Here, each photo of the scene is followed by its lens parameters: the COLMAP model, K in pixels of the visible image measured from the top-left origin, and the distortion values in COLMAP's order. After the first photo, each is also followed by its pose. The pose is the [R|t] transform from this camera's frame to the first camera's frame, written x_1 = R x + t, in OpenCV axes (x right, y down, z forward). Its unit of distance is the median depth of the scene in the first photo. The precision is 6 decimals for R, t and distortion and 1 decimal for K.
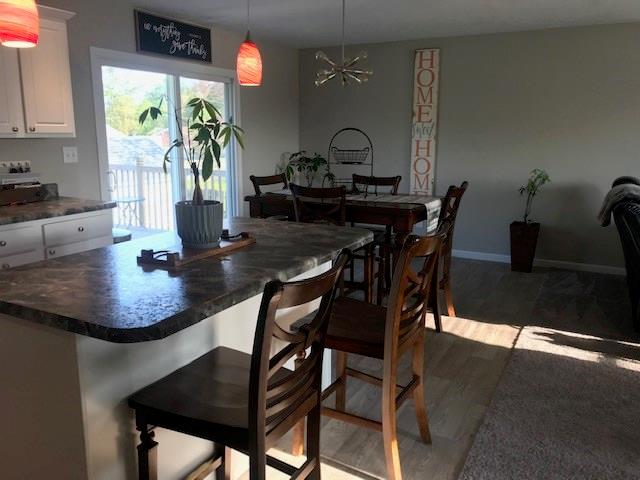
lens RADIAL K [[517.4, 0, 321.5], [0, 517.4, 239.4], [0, 0, 1]] dist [0.021424, -0.004853]
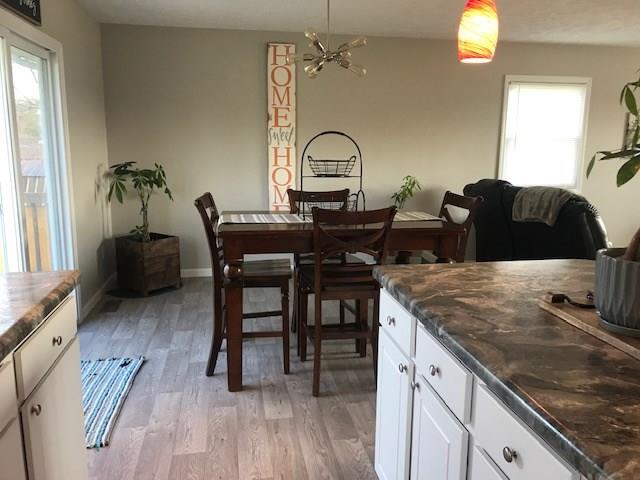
lens RADIAL K [[517.4, 0, 319.5], [0, 517.4, 240.8], [0, 0, 1]] dist [0.021424, -0.004853]
pose [[0.772141, -0.117712, 0.624454, -0.334355], [0.125579, 0.991579, 0.031638, -0.056350], [-0.622919, 0.053989, 0.780421, 0.295937]]
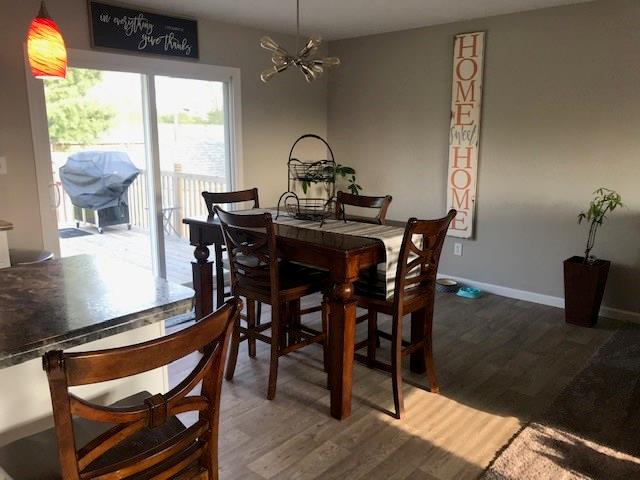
lens RADIAL K [[517.4, 0, 322.7], [0, 517.4, 236.7], [0, 0, 1]] dist [0.021424, -0.004853]
pose [[0.973341, 0.042295, -0.225431, 0.179162], [-0.043969, 0.999030, -0.002407, -0.043522], [0.225111, 0.012255, 0.974256, 0.177875]]
